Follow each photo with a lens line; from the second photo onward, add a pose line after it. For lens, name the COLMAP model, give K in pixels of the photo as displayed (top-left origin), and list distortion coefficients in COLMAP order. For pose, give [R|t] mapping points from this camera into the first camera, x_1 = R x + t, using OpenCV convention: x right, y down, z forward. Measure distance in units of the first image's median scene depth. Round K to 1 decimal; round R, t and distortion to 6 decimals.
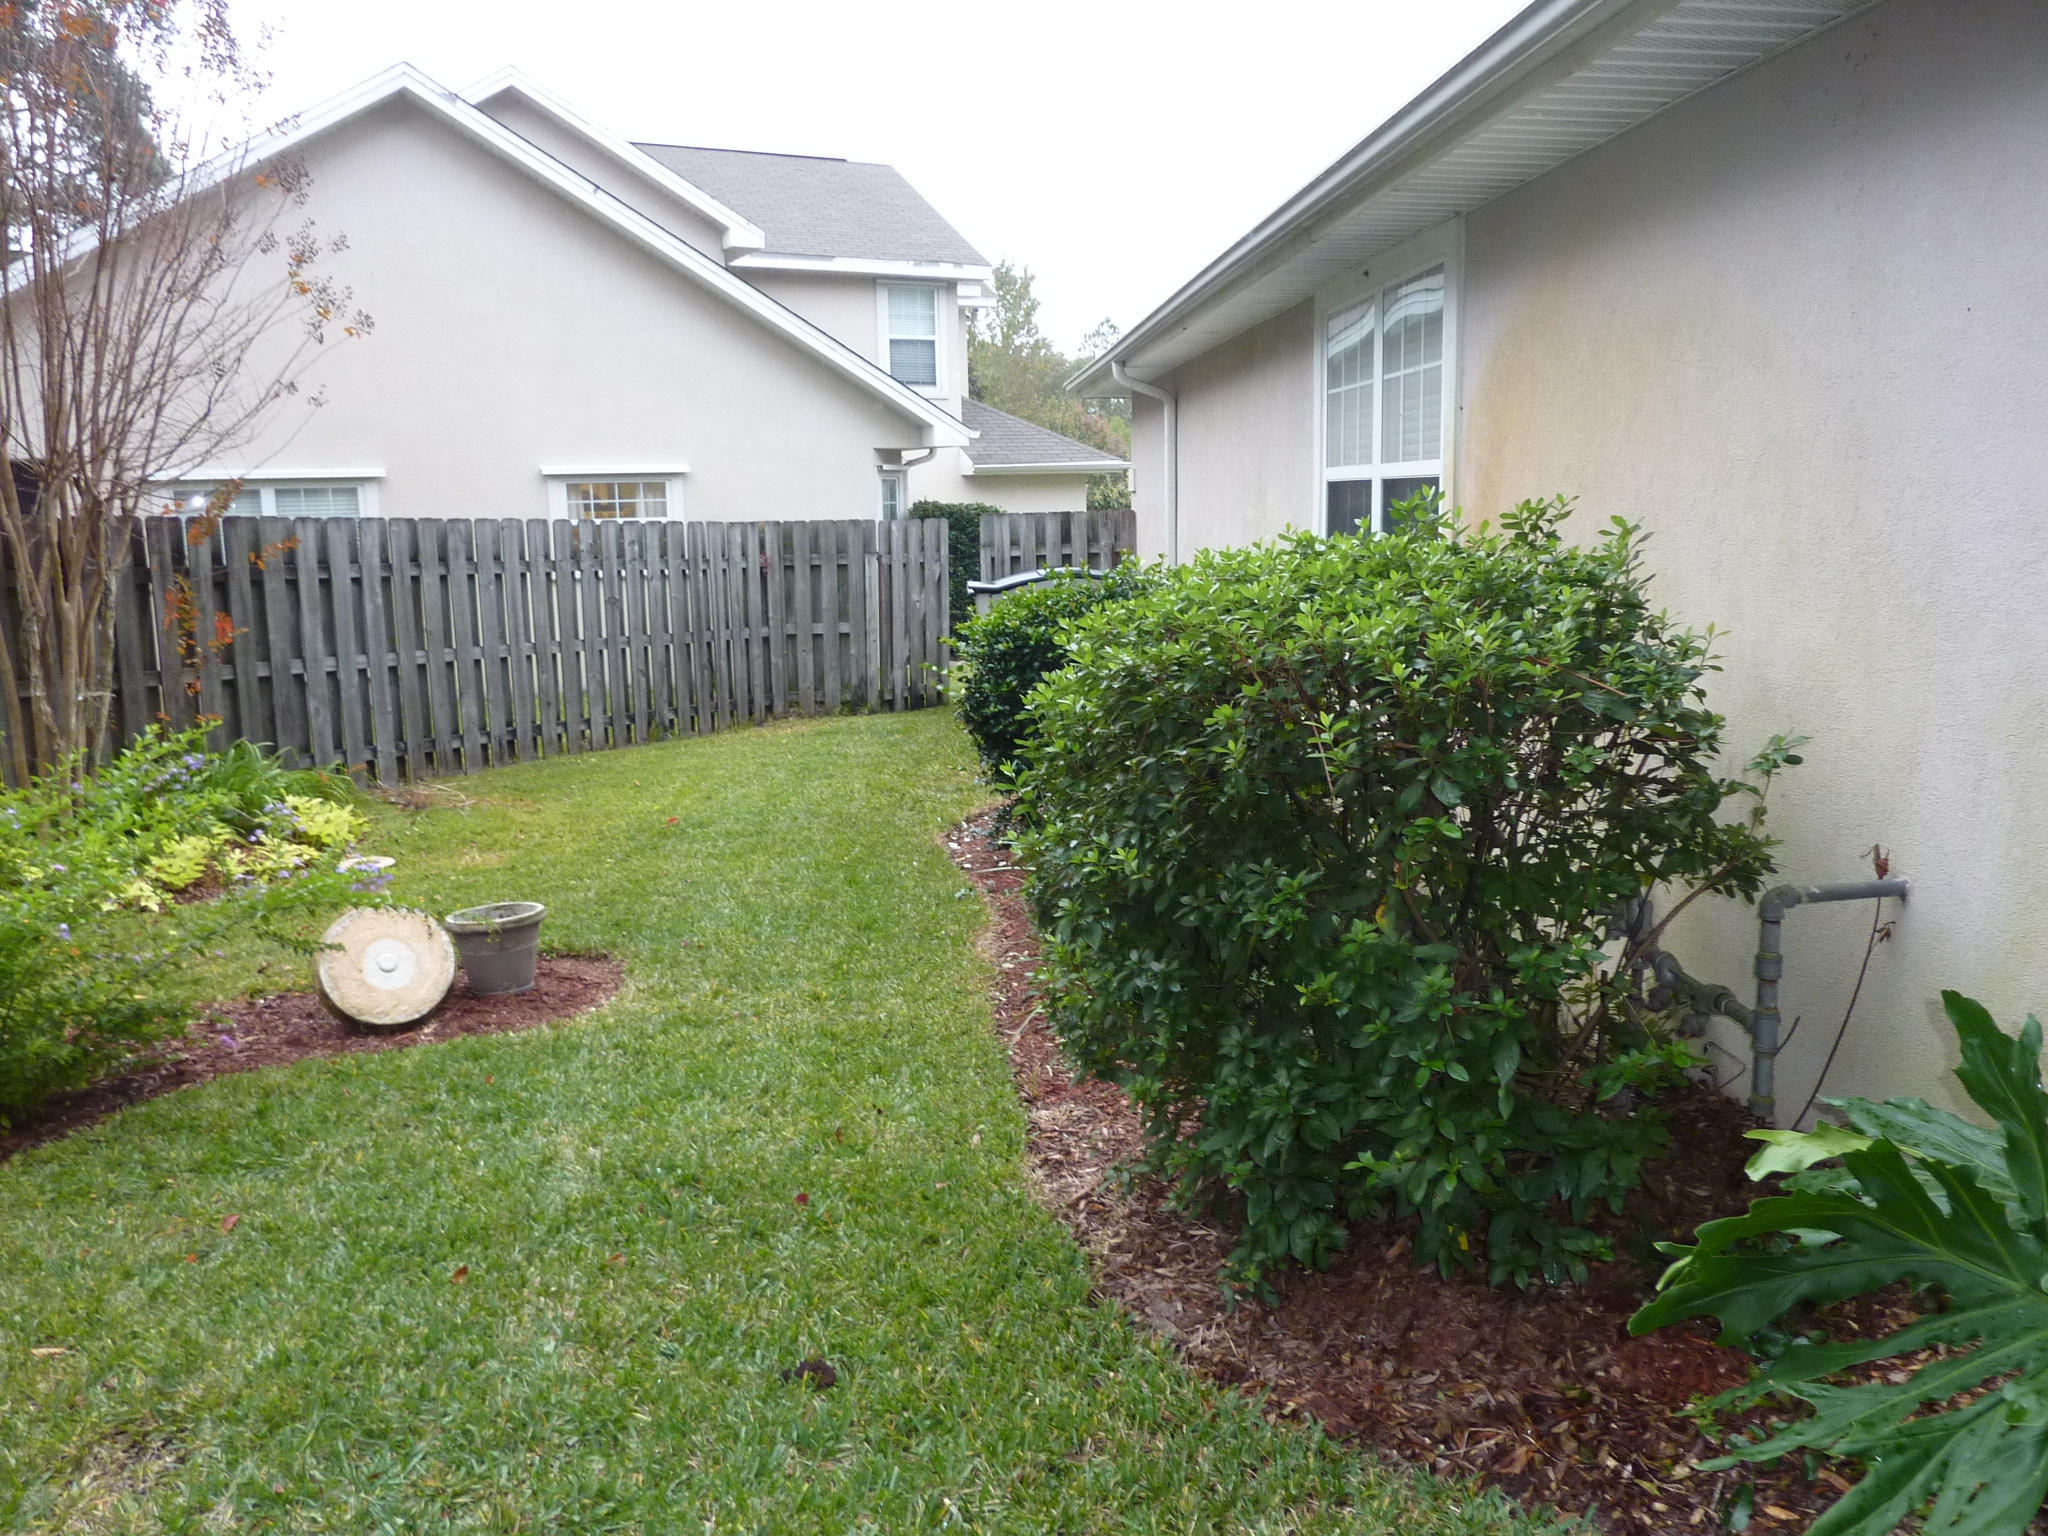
lens RADIAL K [[1570.0, 0, 1024.0], [0, 1570.0, 768.0], [0, 0, 1]] dist [-0.029680, 0.003041]
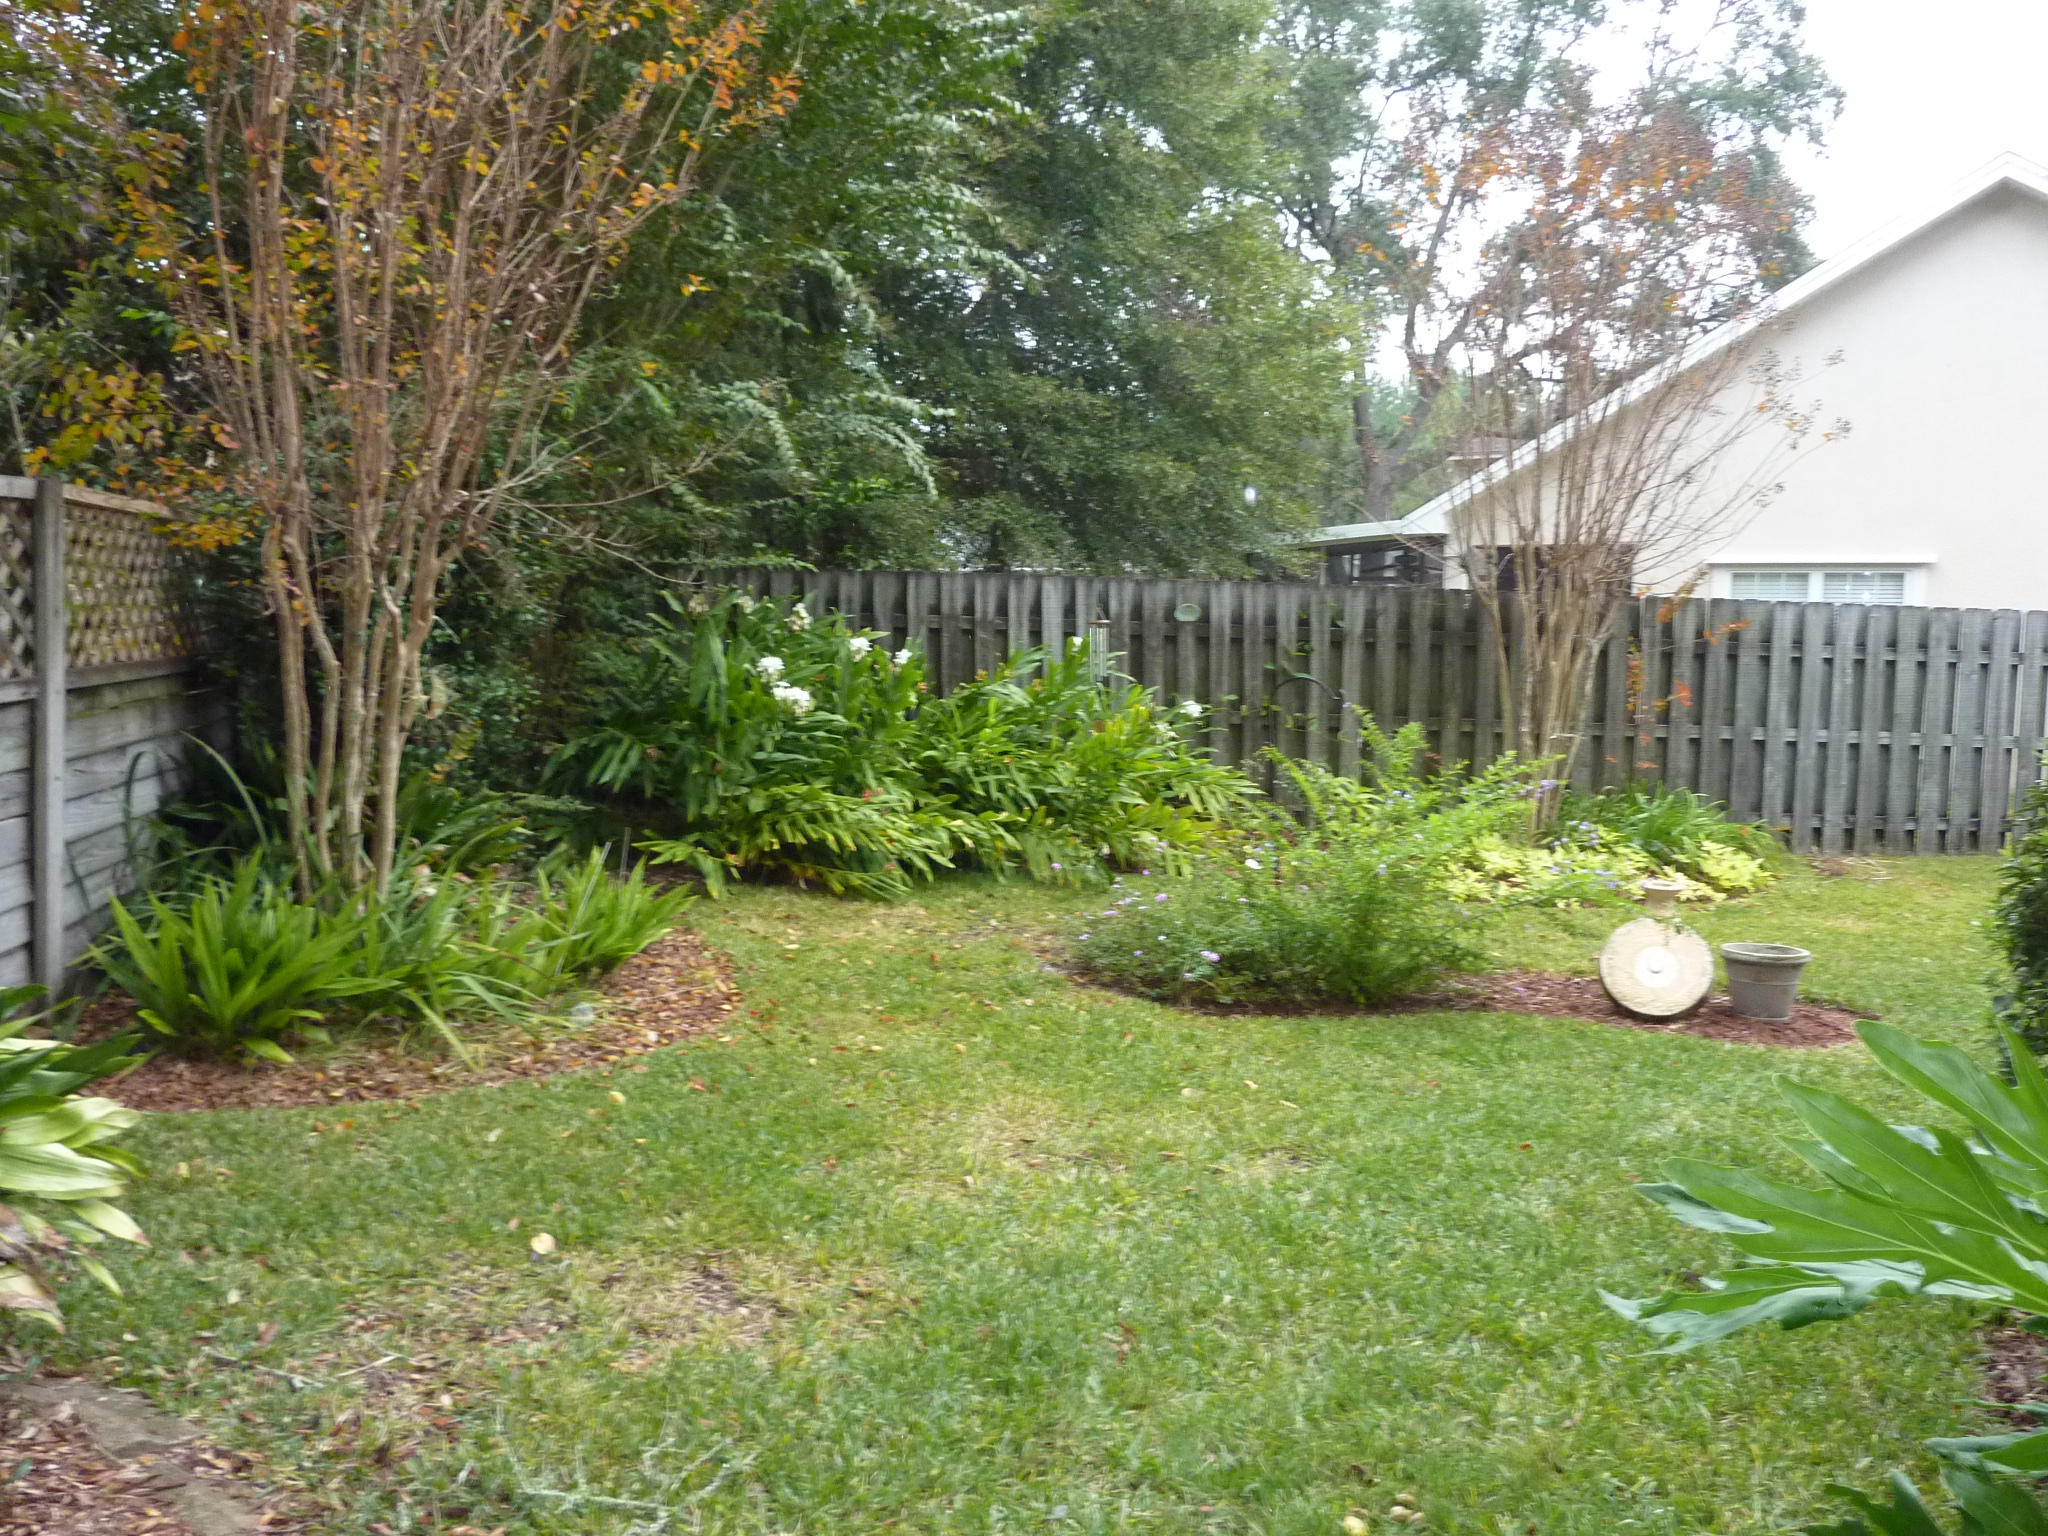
lens RADIAL K [[1570.0, 0, 1024.0], [0, 1570.0, 768.0], [0, 0, 1]] dist [-0.029680, 0.003041]
pose [[0.561434, 0.116220, -0.819319, 0.152880], [-0.155606, 0.987254, 0.033413, 0.003906], [0.812760, 0.108731, 0.572363, -0.062258]]
